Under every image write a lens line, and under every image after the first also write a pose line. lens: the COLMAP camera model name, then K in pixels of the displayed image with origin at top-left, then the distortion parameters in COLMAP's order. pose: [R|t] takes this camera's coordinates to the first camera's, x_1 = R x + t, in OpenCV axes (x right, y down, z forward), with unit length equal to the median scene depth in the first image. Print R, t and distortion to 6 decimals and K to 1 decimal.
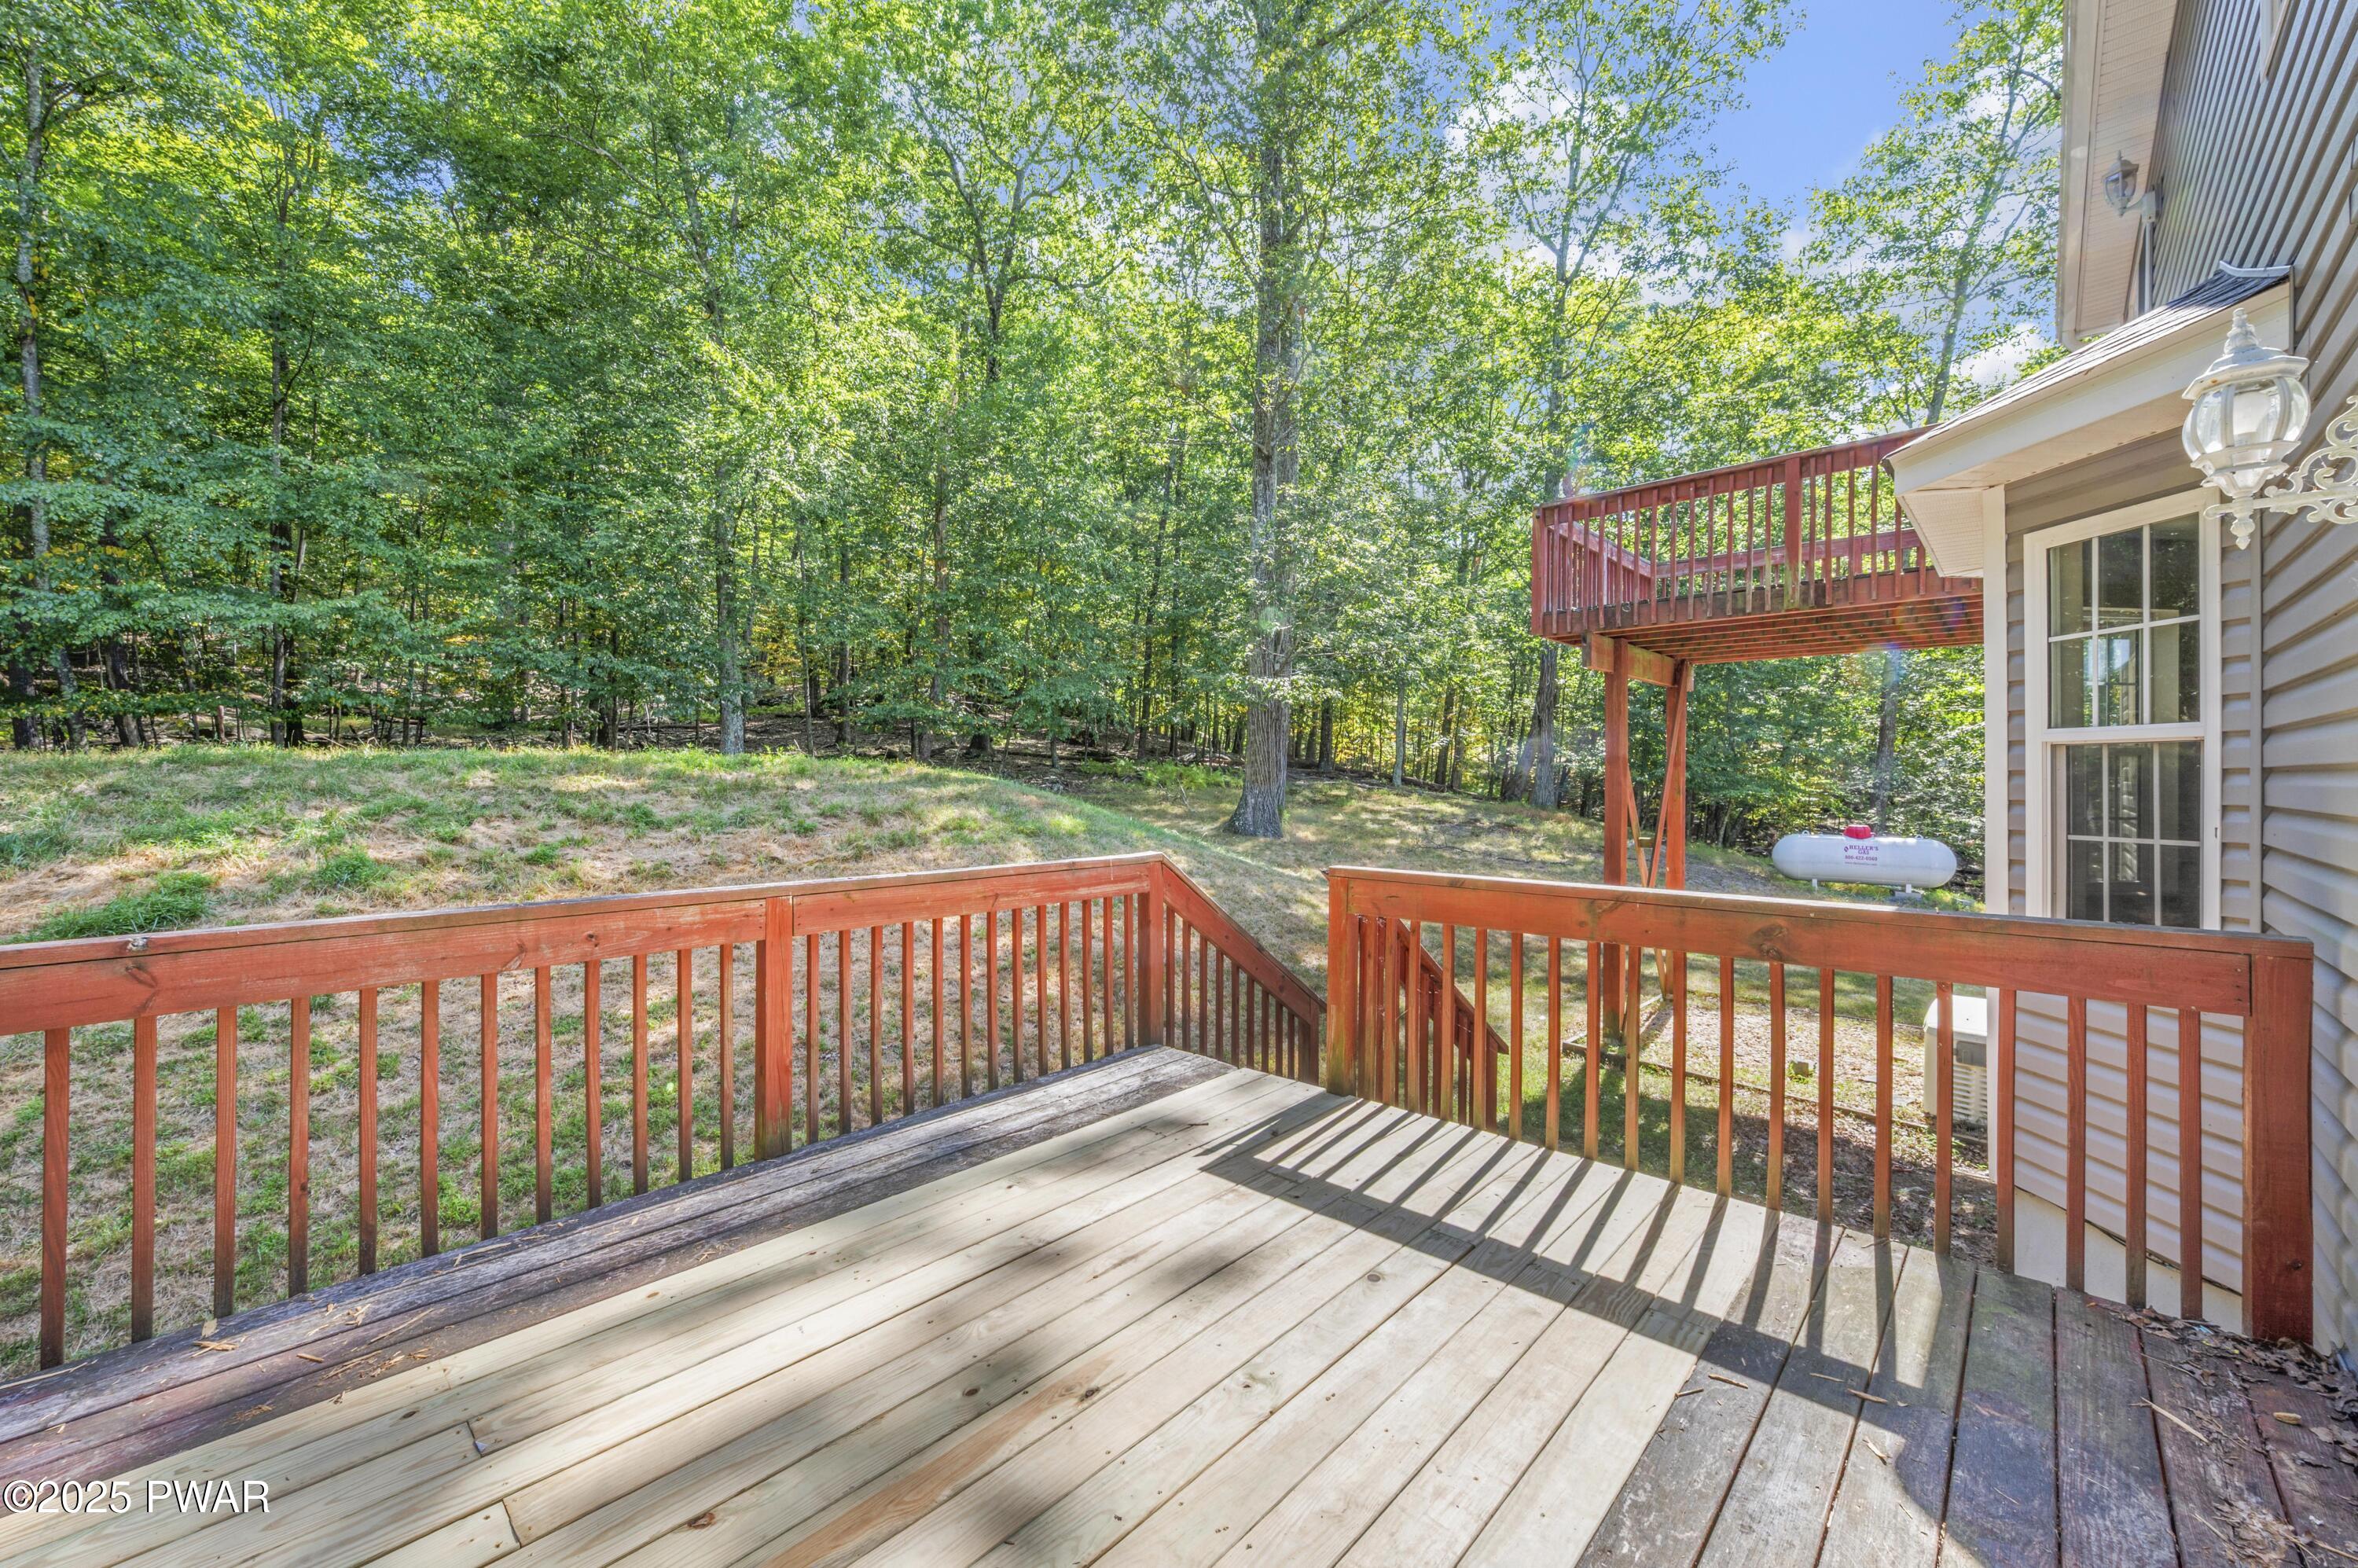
lens RADIAL K [[958.6, 0, 1175.7], [0, 958.6, 767.1], [0, 0, 1]] dist [0.010937, -0.000244]
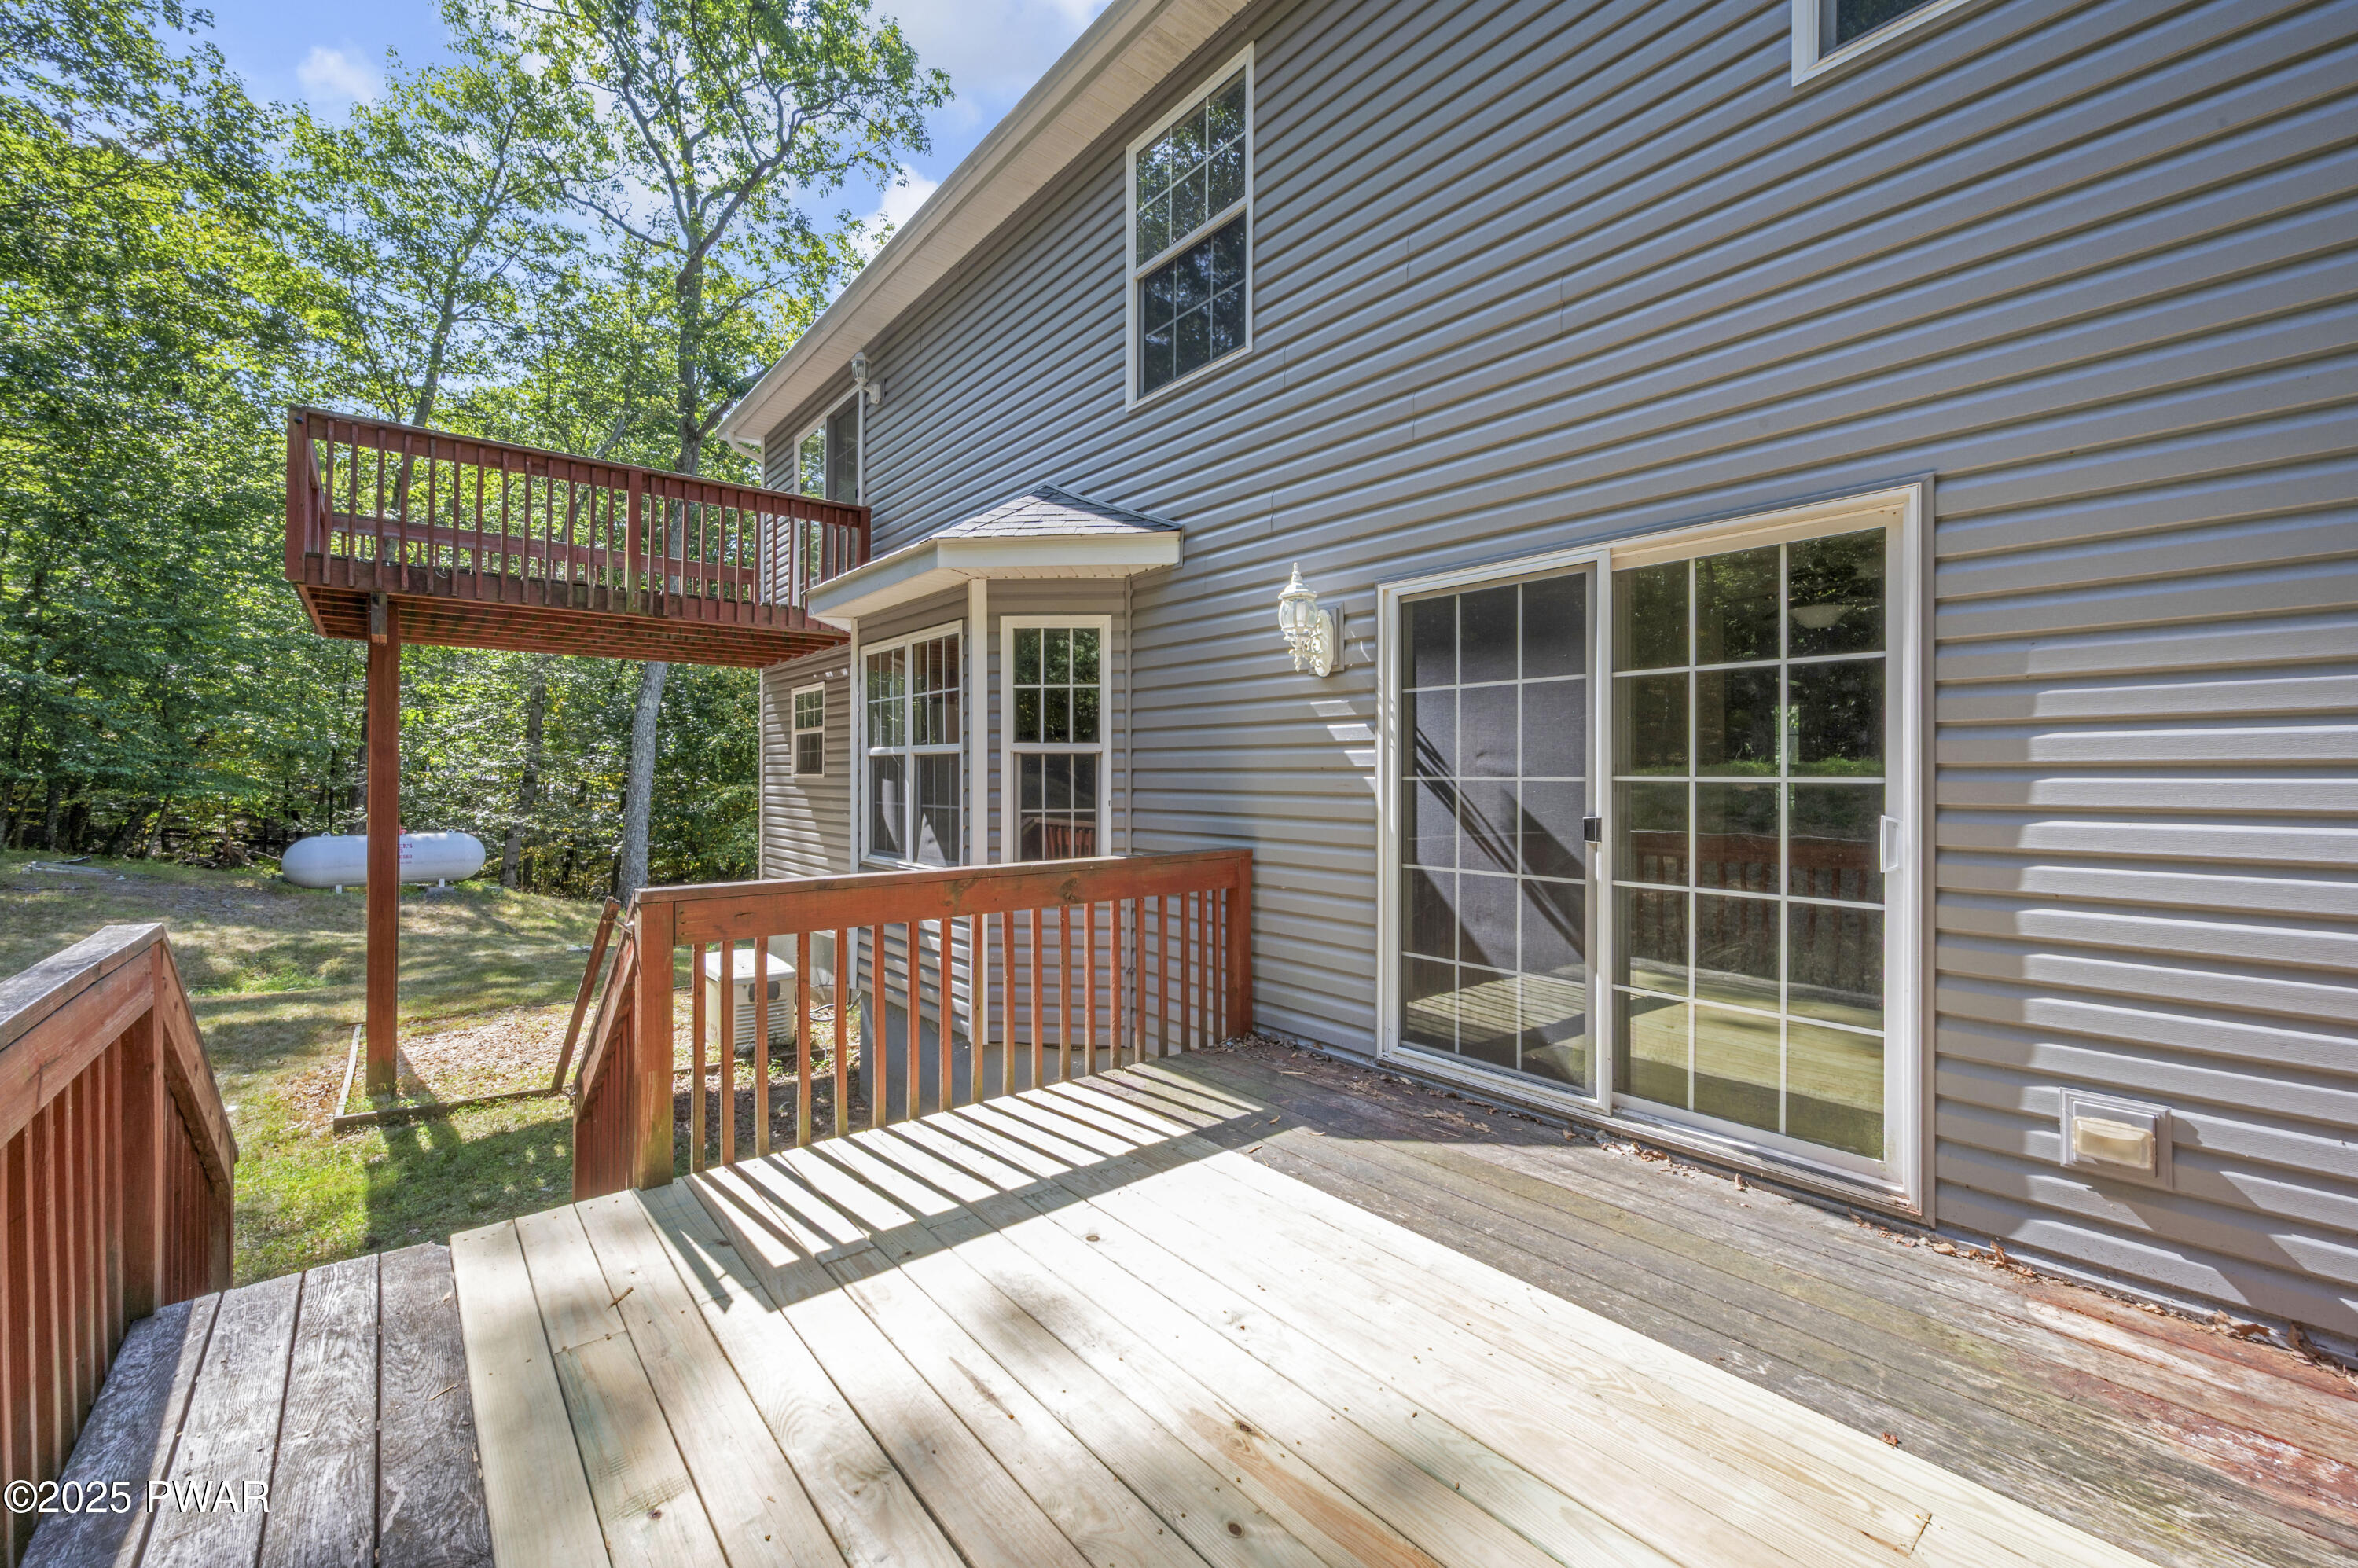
lens RADIAL K [[932.9, 0, 1172.8], [0, 932.9, 768.8], [0, 0, 1]] dist [0.010719, -0.000012]
pose [[0.136689, 0.003246, 0.990609, -0.657324], [-0.009728, 0.999951, -0.001934, 0.004408], [-0.990566, -0.009372, 0.136714, 0.617005]]
